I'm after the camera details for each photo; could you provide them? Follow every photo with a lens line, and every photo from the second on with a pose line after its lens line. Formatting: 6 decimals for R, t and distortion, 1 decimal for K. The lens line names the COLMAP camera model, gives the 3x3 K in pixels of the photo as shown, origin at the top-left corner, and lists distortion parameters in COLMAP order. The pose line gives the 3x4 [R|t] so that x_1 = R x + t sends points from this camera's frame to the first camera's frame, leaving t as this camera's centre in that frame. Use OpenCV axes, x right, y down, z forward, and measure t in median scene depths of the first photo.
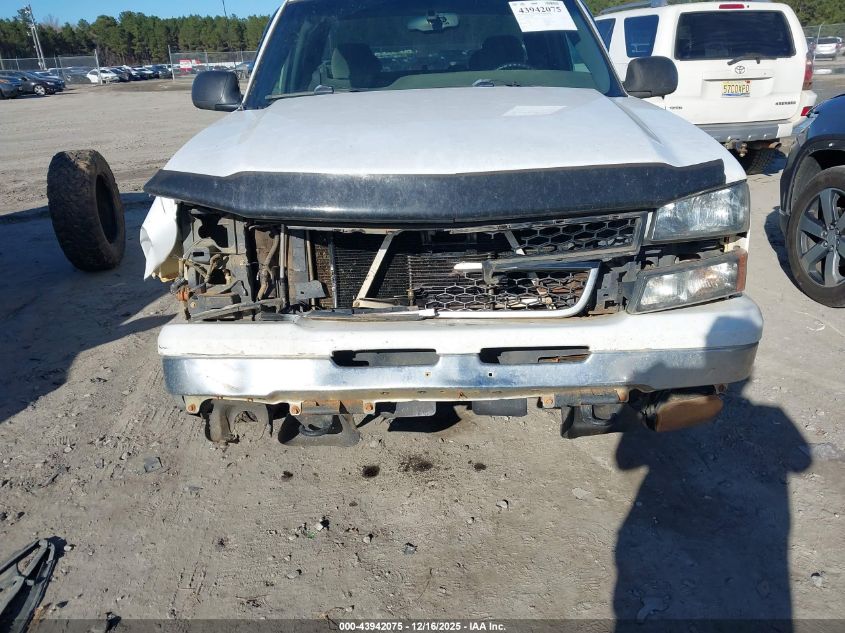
lens RADIAL K [[673.7, 0, 410.1], [0, 673.7, 316.9], [0, 0, 1]] dist [0.092822, -0.106453]
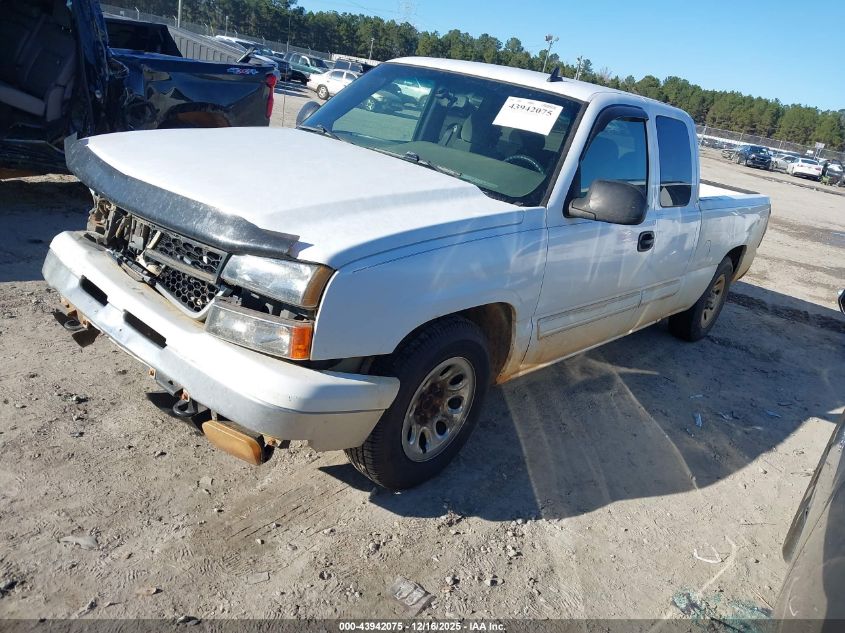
lens RADIAL K [[692.2, 0, 417.9], [0, 692.2, 321.0], [0, 0, 1]] dist [0.008706, -0.000991]
pose [[0.725260, 0.385587, -0.570368, 1.163268], [-0.430522, 0.900494, 0.061325, -0.232283], [0.537260, 0.201079, 0.819097, 0.183086]]
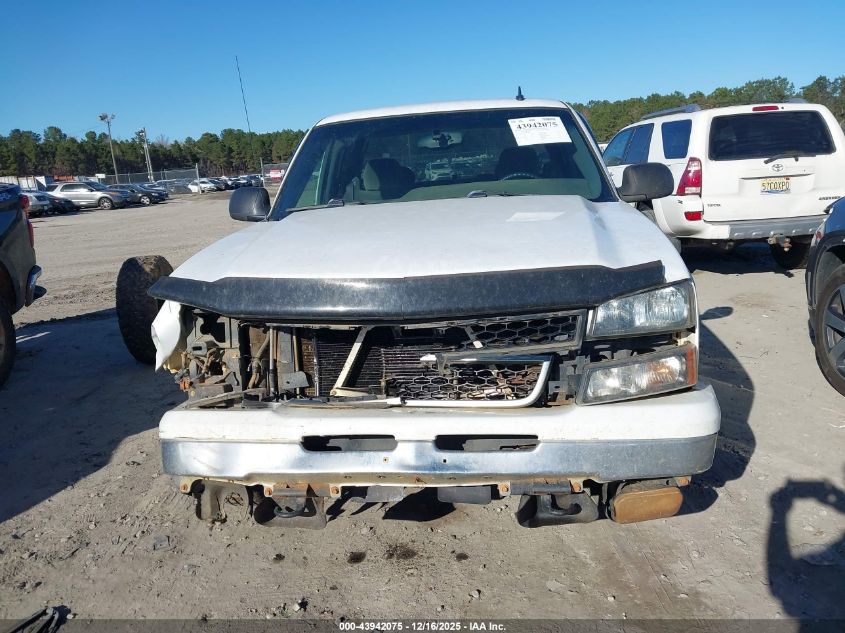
lens RADIAL K [[673.7, 0, 410.1], [0, 673.7, 316.9], [0, 0, 1]] dist [0.092822, -0.106453]
pose [[0.992986, -0.004170, -0.118160, 0.171354], [-0.011982, 0.990684, -0.135654, 0.005400], [0.117625, 0.136118, 0.983685, -0.079188]]
